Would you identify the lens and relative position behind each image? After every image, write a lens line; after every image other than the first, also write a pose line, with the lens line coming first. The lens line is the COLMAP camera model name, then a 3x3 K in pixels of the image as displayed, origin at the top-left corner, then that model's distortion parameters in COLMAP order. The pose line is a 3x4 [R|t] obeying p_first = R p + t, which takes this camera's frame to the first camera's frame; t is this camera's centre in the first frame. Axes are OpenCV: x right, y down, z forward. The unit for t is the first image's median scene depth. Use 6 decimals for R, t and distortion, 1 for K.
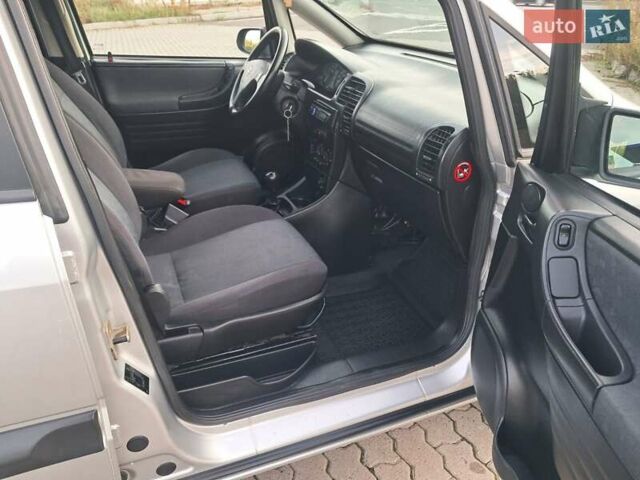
lens RADIAL K [[520.4, 0, 317.3], [0, 520.4, 242.0], [0, 0, 1]] dist [0.060942, -0.101129]
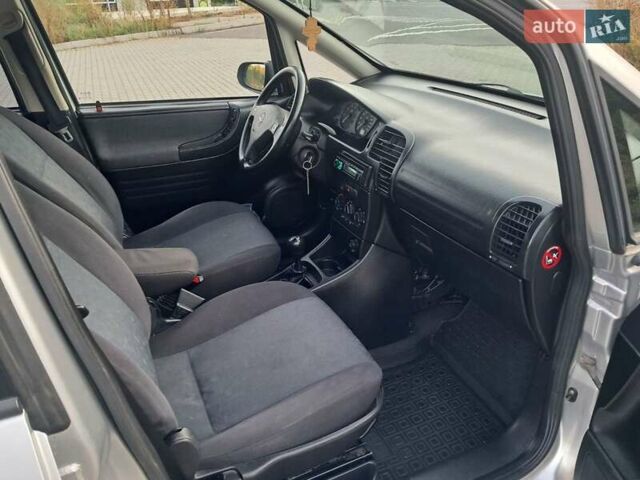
lens RADIAL K [[516.8, 0, 317.9], [0, 516.8, 241.9], [0, 0, 1]] dist [0.085392, -0.130762]
pose [[0.998332, -0.054169, 0.019995, -0.068331], [0.054263, 0.998518, -0.004193, -0.120868], [-0.019738, 0.005271, 0.999791, 0.138745]]
